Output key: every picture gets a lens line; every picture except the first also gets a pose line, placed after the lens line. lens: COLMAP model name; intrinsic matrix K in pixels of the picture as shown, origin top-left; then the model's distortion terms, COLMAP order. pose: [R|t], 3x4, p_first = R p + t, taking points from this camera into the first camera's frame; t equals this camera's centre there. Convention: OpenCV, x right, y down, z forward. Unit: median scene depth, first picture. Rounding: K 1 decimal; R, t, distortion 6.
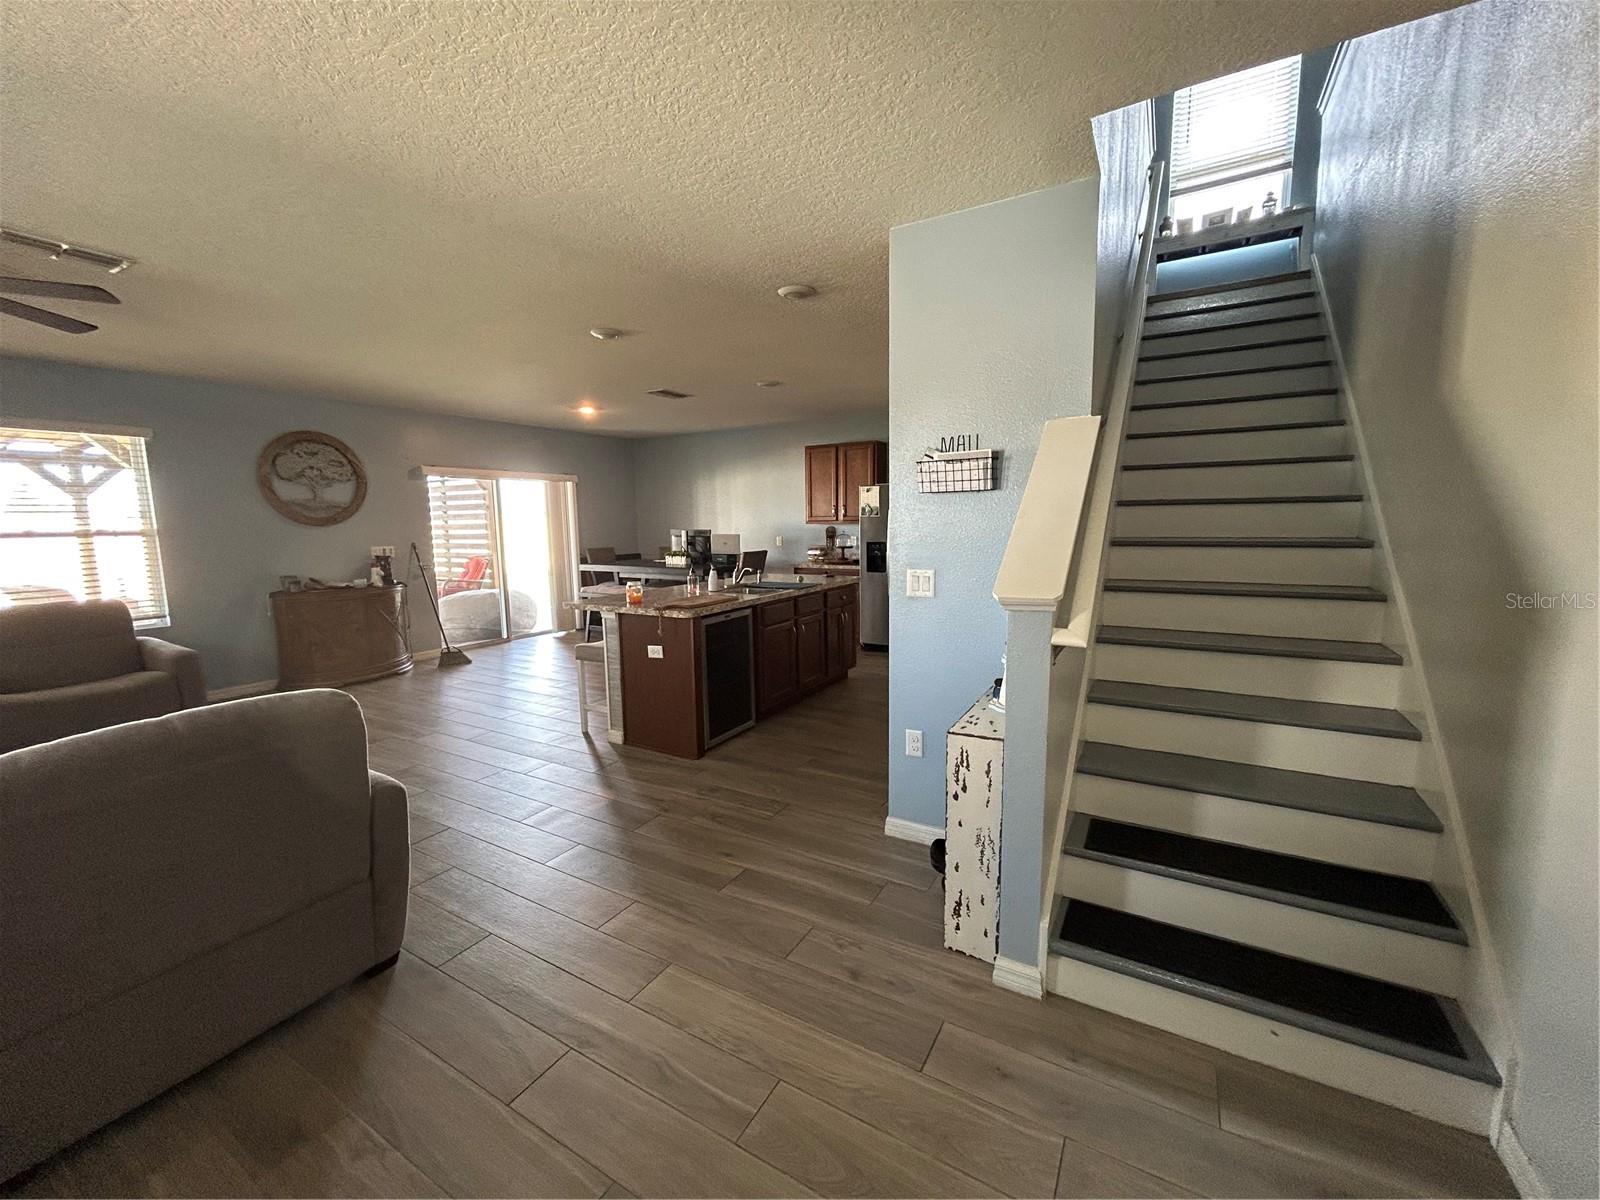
lens RADIAL K [[643.4, 0, 800.9], [0, 643.4, 591.5], [0, 0, 1]] dist [0.001008, 0.000908]
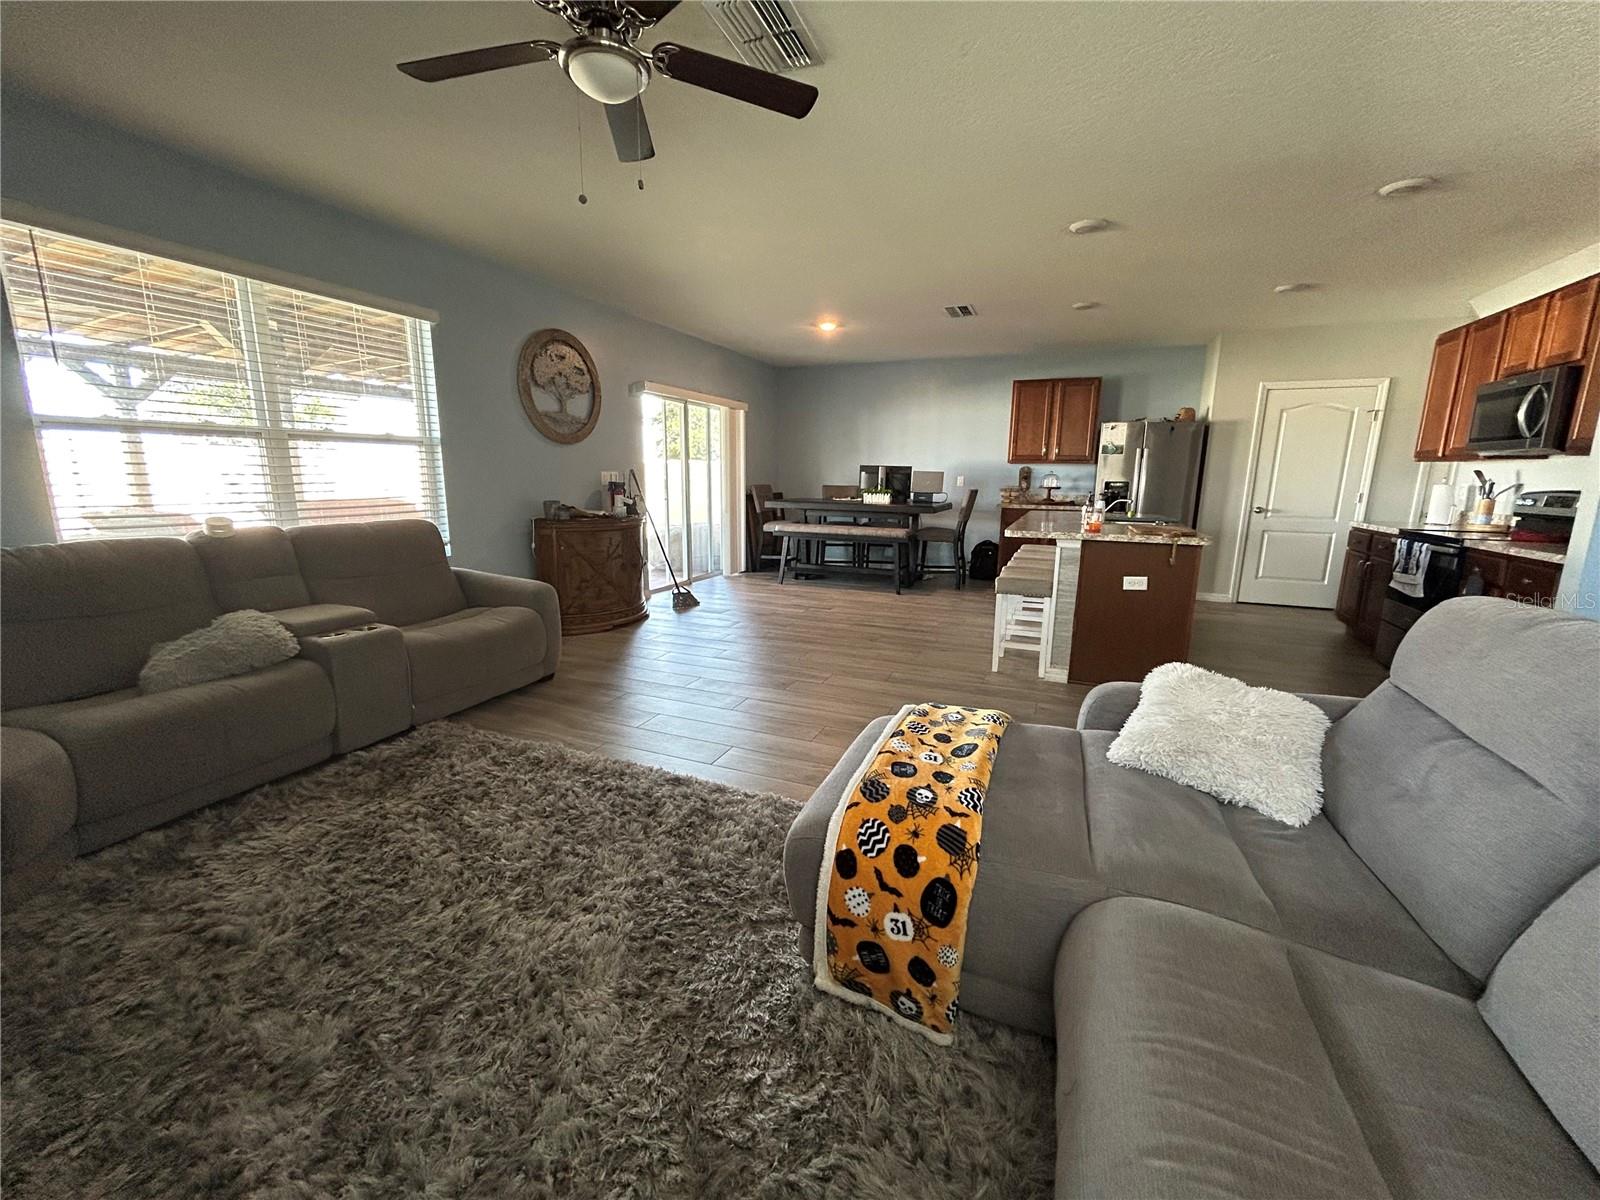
lens RADIAL K [[643.4, 0, 802.7], [0, 643.4, 593.7], [0, 0, 1]] dist [0.001008, 0.000908]
pose [[0.991883, 0.003481, 0.127103, -0.530414], [-0.012658, 0.997363, 0.071465, 0.031557], [-0.126519, -0.072493, 0.989312, 0.092592]]
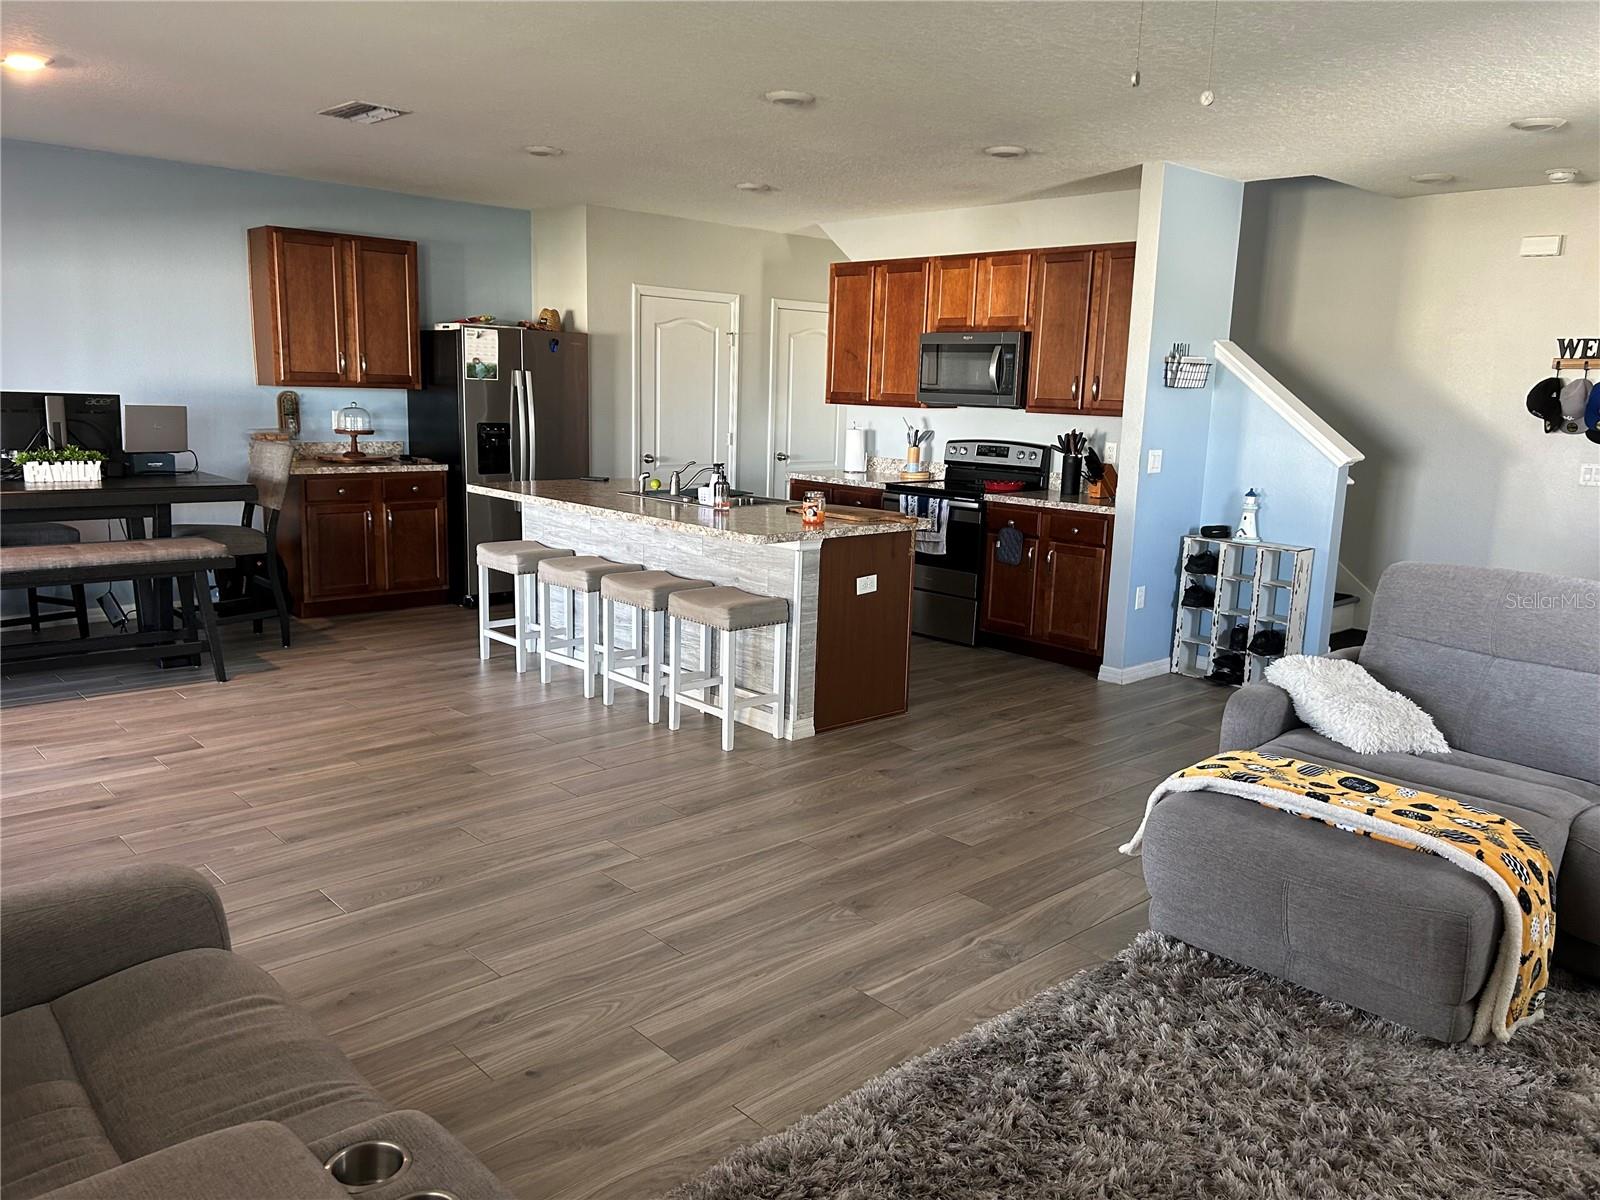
lens RADIAL K [[1195.1, 0, 801.9], [0, 1195.1, 602.5], [0, 0, 1]] dist [0.037307, -0.009720]
pose [[0.294012, -0.151881, 0.943657, -0.980400], [0.071770, 0.988015, 0.136659, -0.048734], [-0.953103, 0.027547, 0.301389, 0.431619]]
